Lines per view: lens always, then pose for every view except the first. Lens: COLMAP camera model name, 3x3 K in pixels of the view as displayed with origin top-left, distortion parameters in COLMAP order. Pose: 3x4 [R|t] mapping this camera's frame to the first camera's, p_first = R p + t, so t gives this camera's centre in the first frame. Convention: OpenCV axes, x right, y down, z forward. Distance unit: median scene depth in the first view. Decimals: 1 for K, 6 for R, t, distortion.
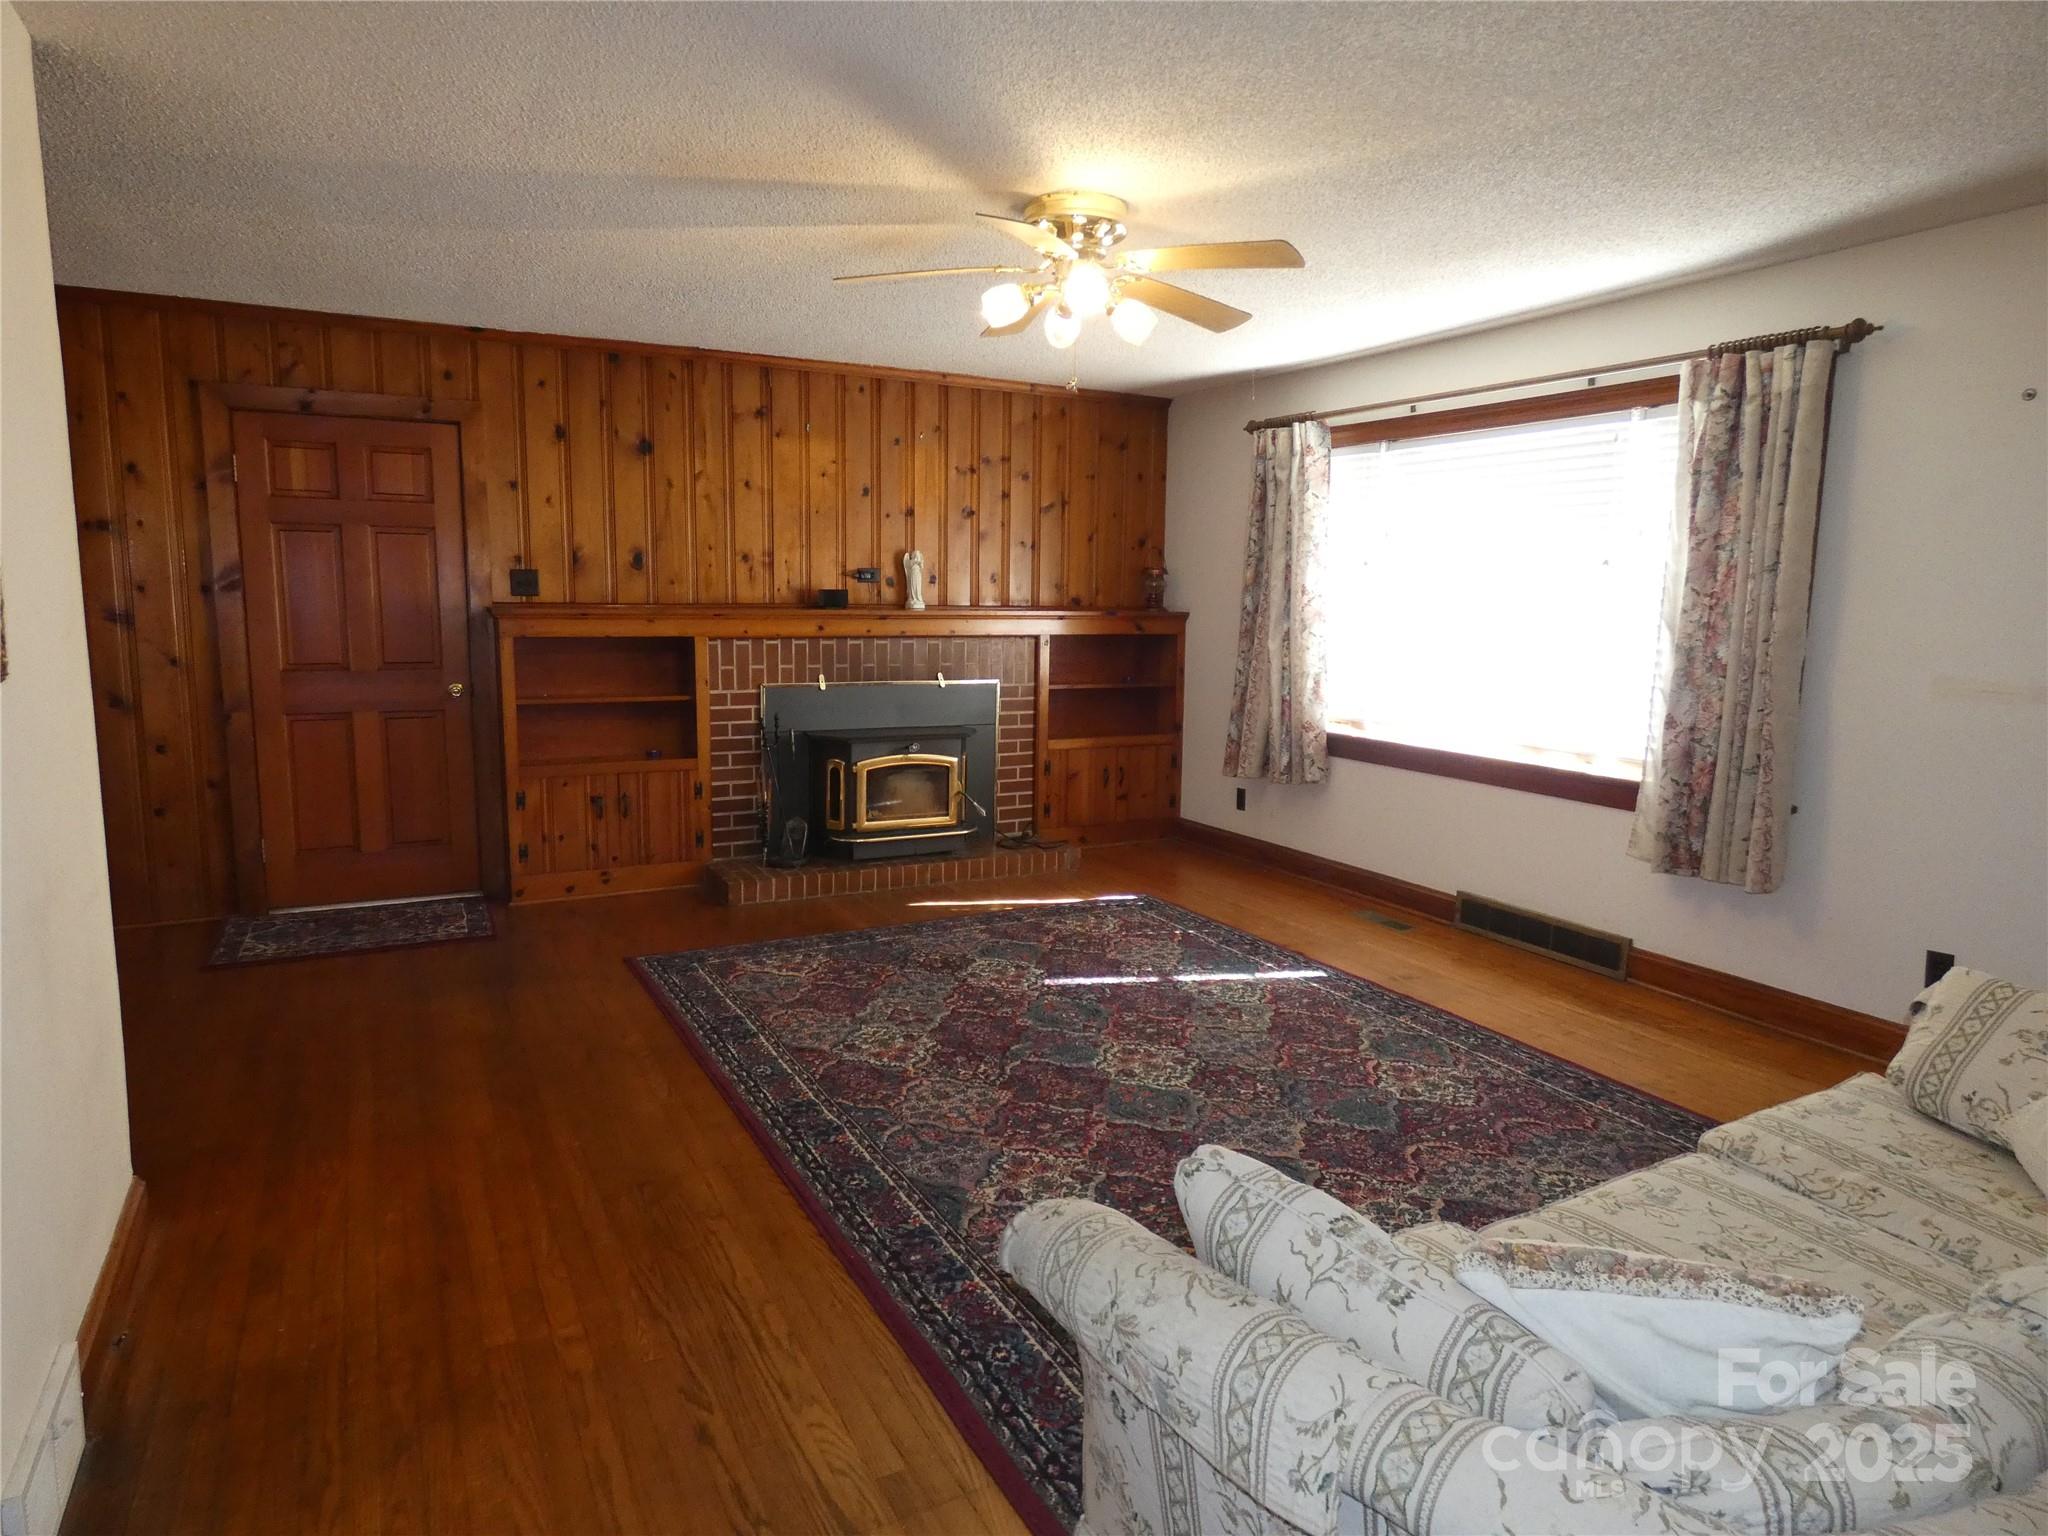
lens RADIAL K [[1203.0, 0, 964.3], [0, 1203.0, 787.8], [0, 0, 1]] dist [0.005088, -0.000525]
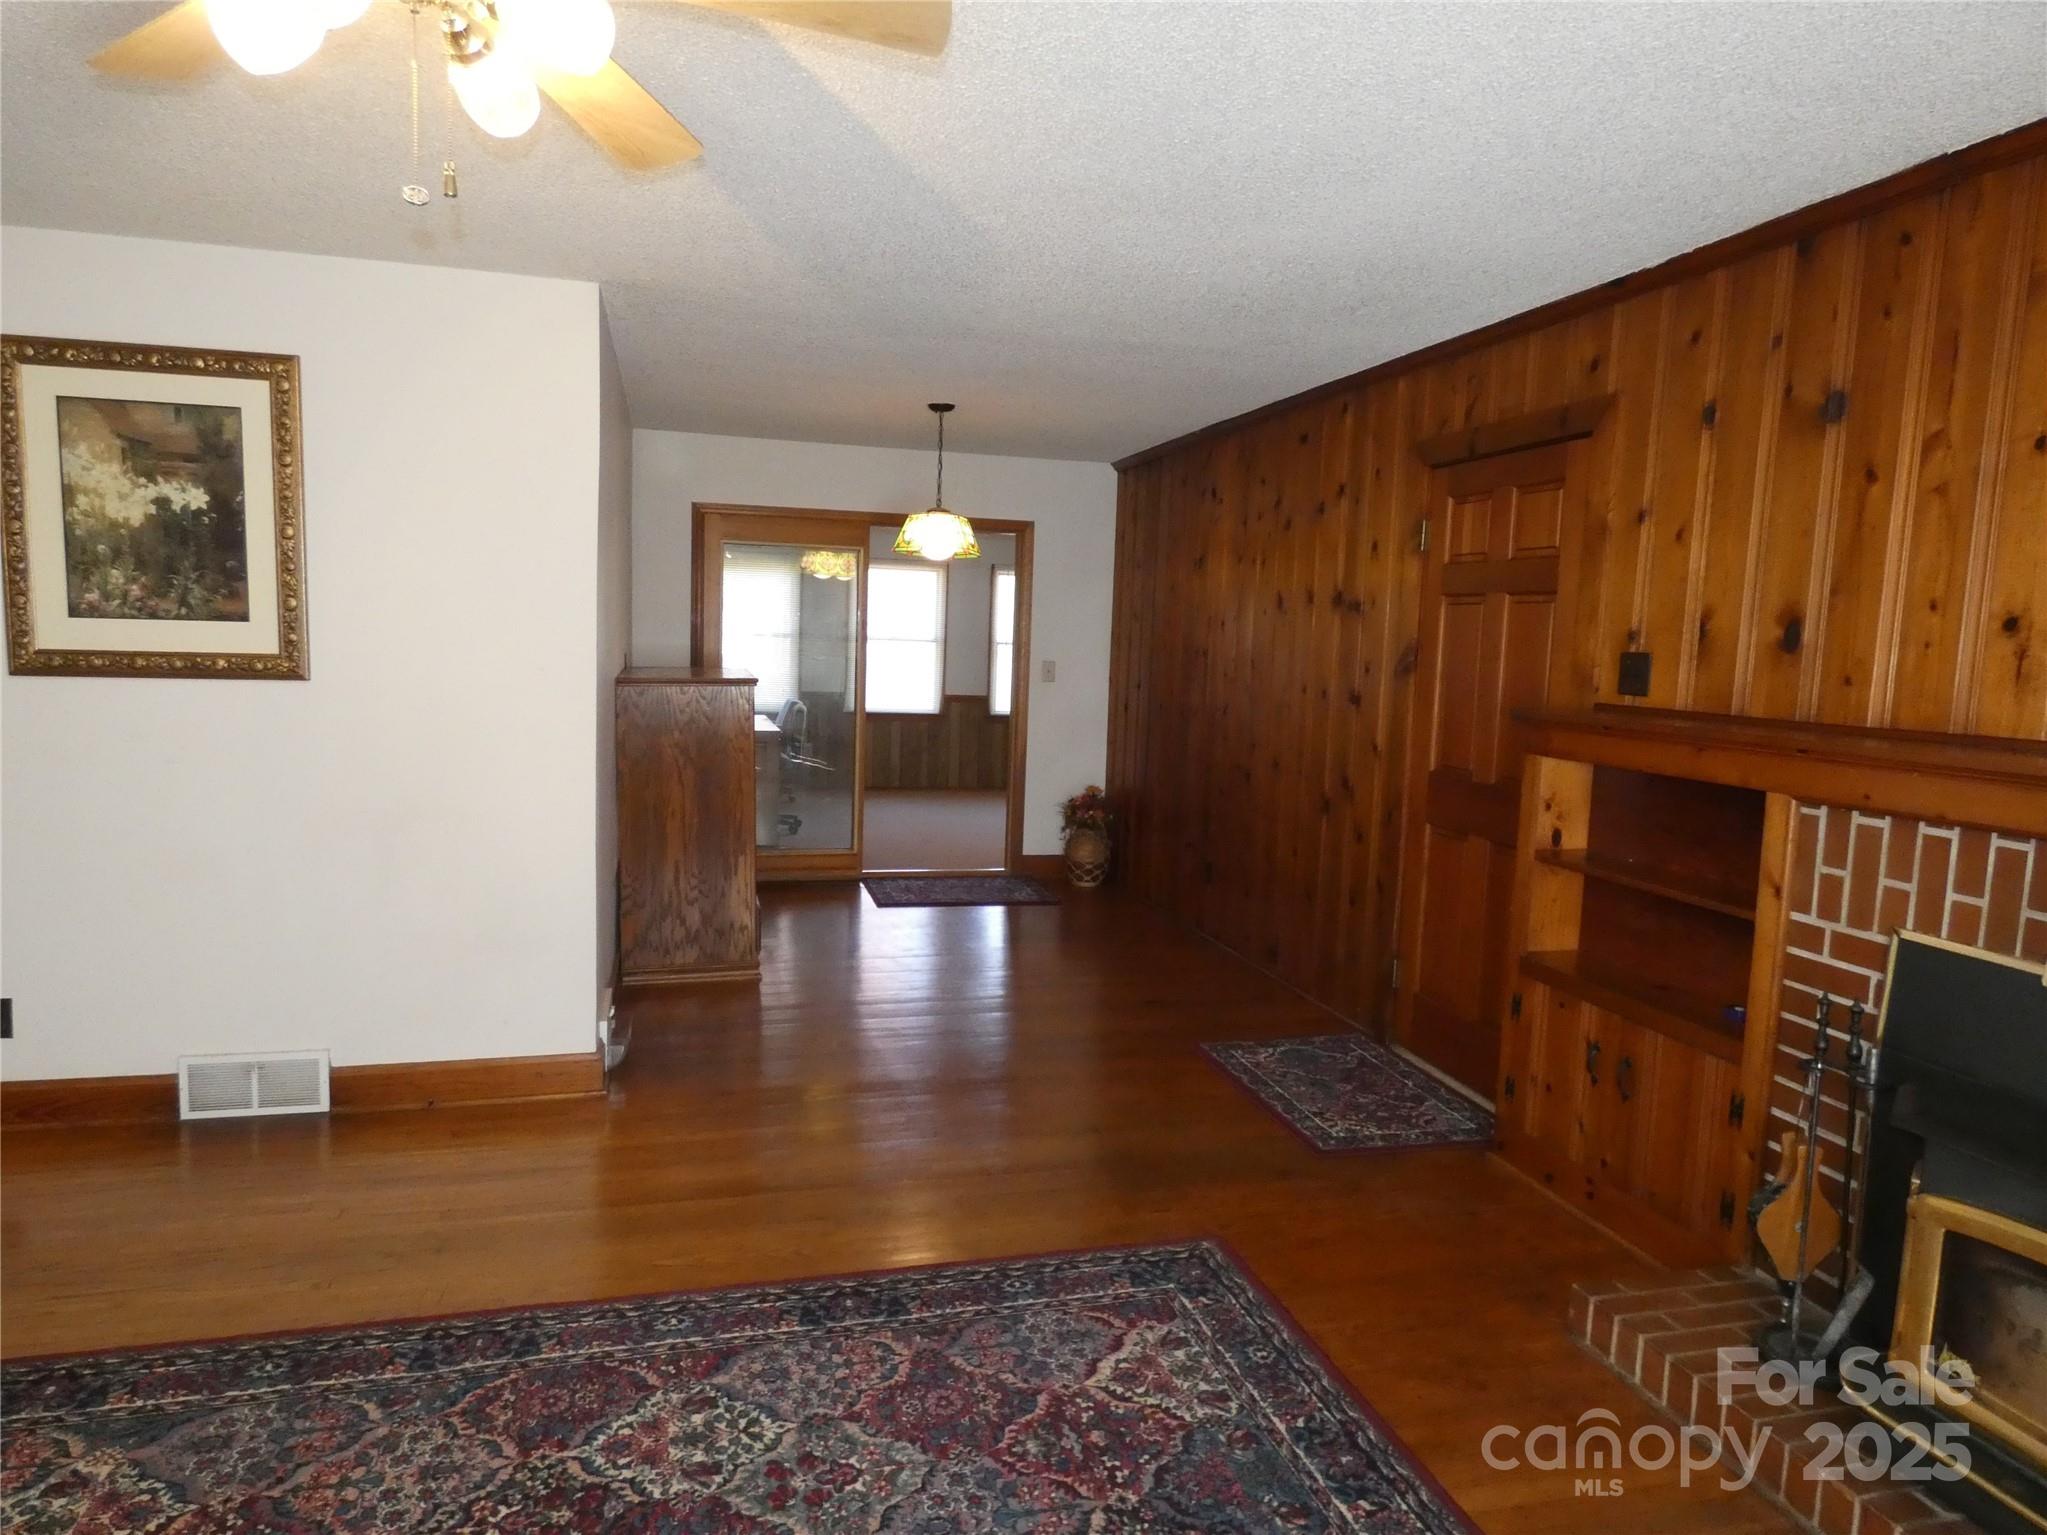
lens RADIAL K [[1265.9, 0, 1024.6], [0, 1265.9, 779.1], [0, 0, 1]] dist [-0.002181, -0.002991]
pose [[-0.178905, 0.092557, -0.979503, 0.394757], [-0.201531, 0.971008, 0.128564, -0.169939], [0.963005, 0.220401, -0.155065, 0.998378]]
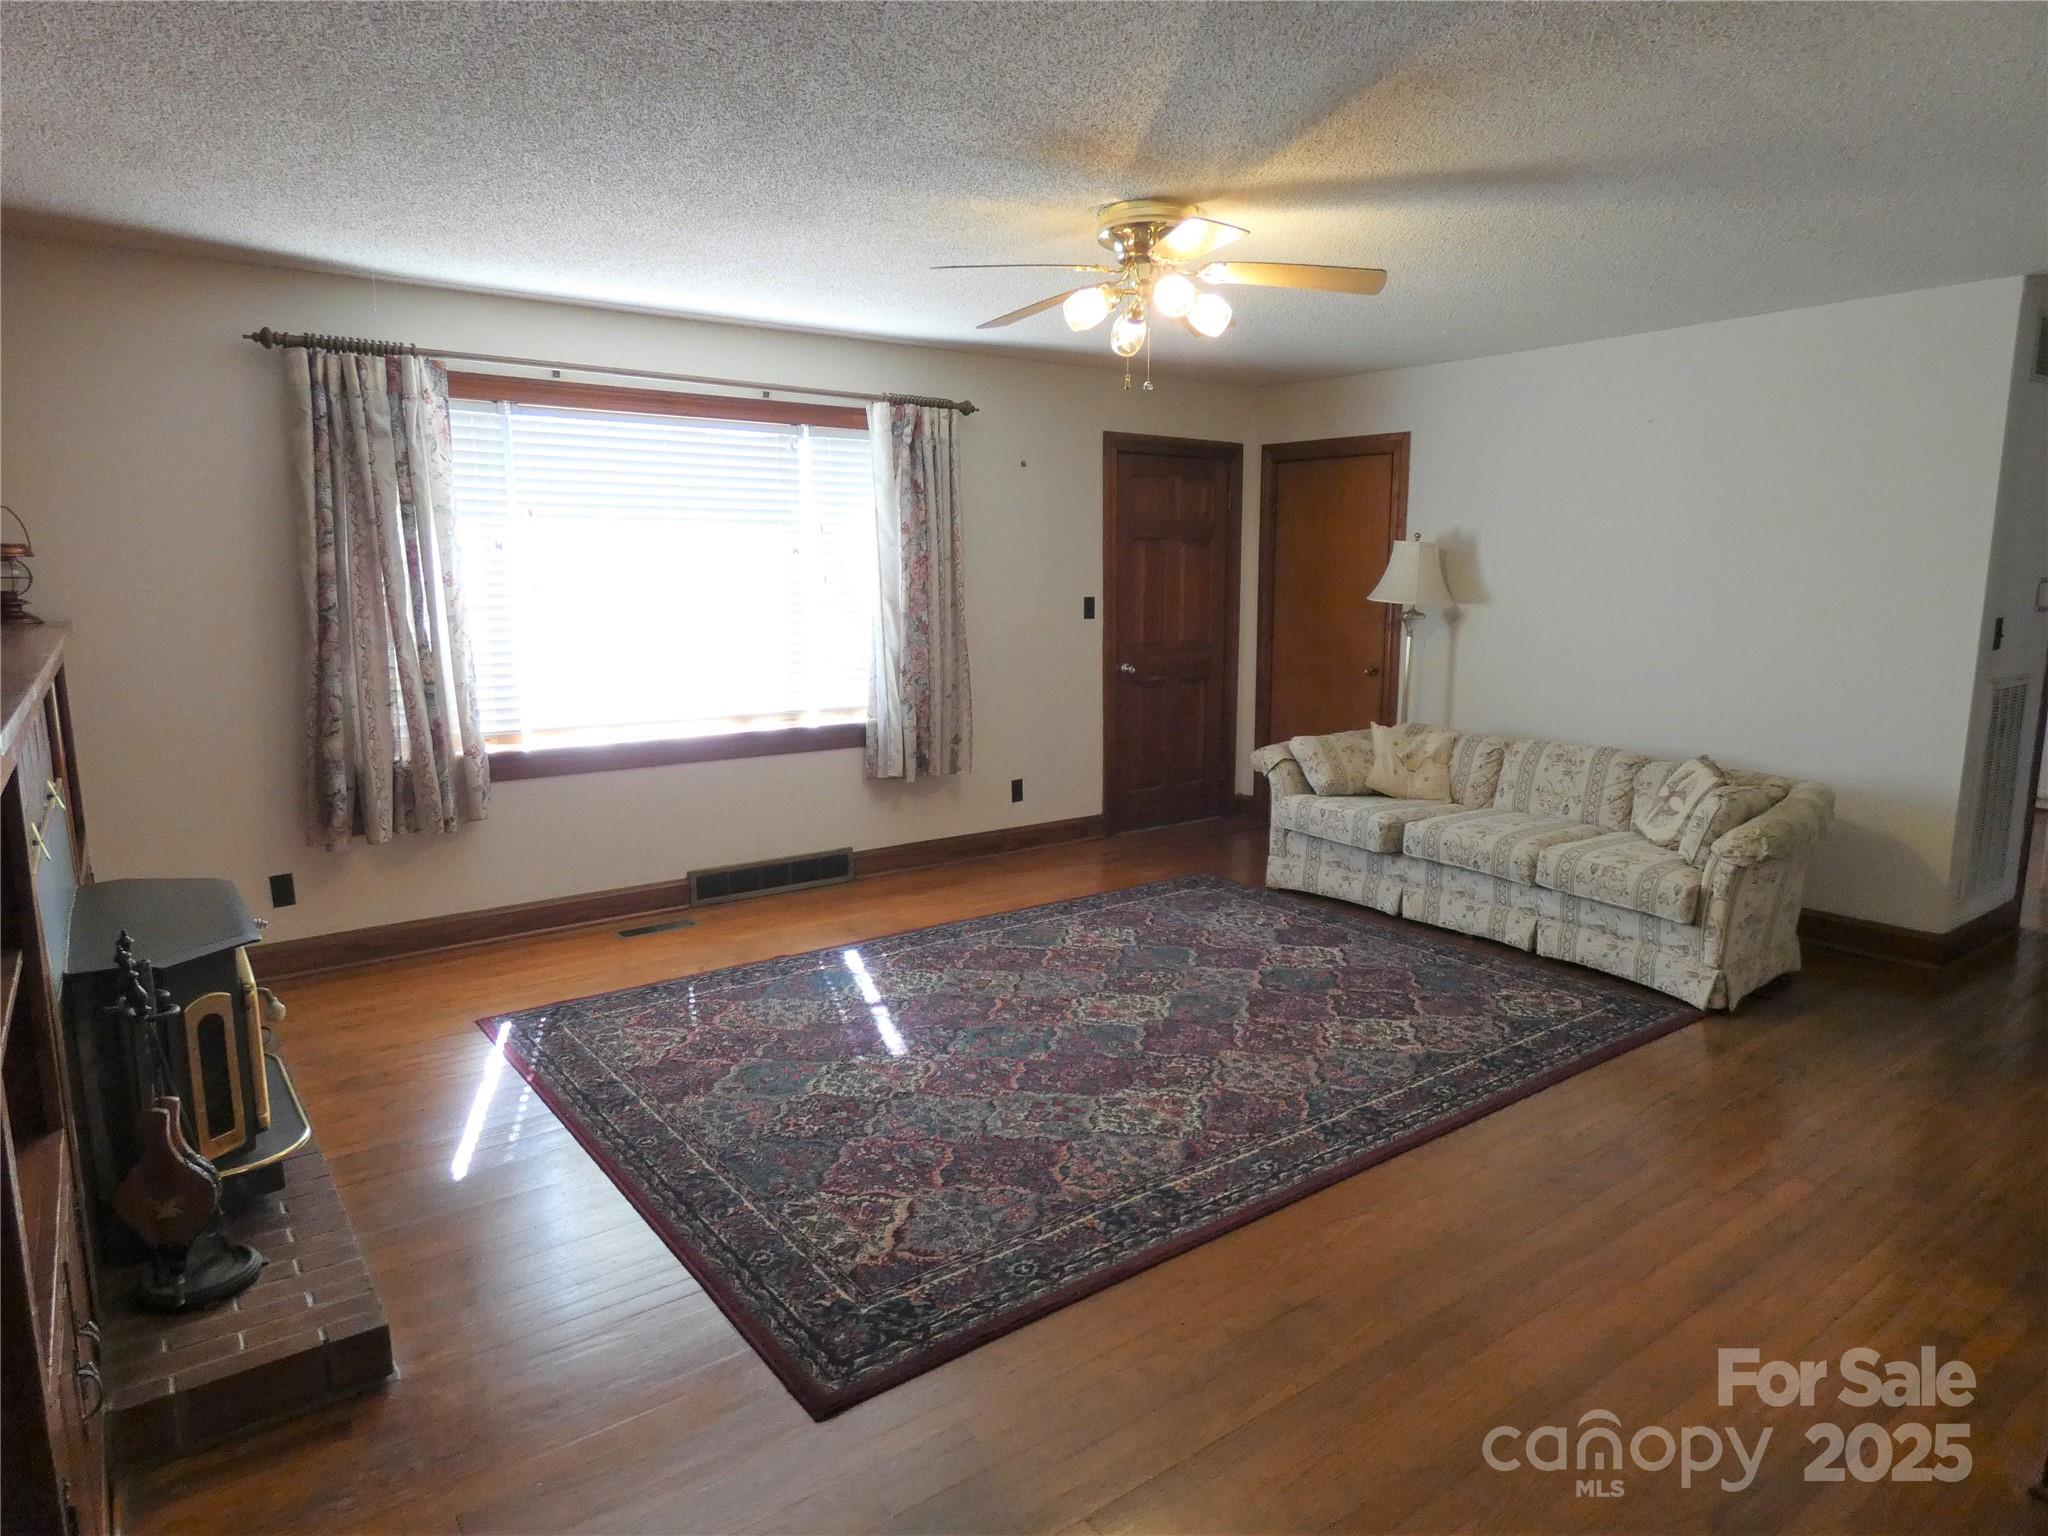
lens RADIAL K [[1266.5, 0, 1025.1], [0, 1266.5, 779.6], [0, 0, 1]] dist [-0.002181, -0.002991]
pose [[-0.191971, -0.171188, 0.966355, -0.750849], [0.160657, 0.965904, 0.203023, -0.182632], [-0.968161, 0.194226, -0.157923, 1.000994]]
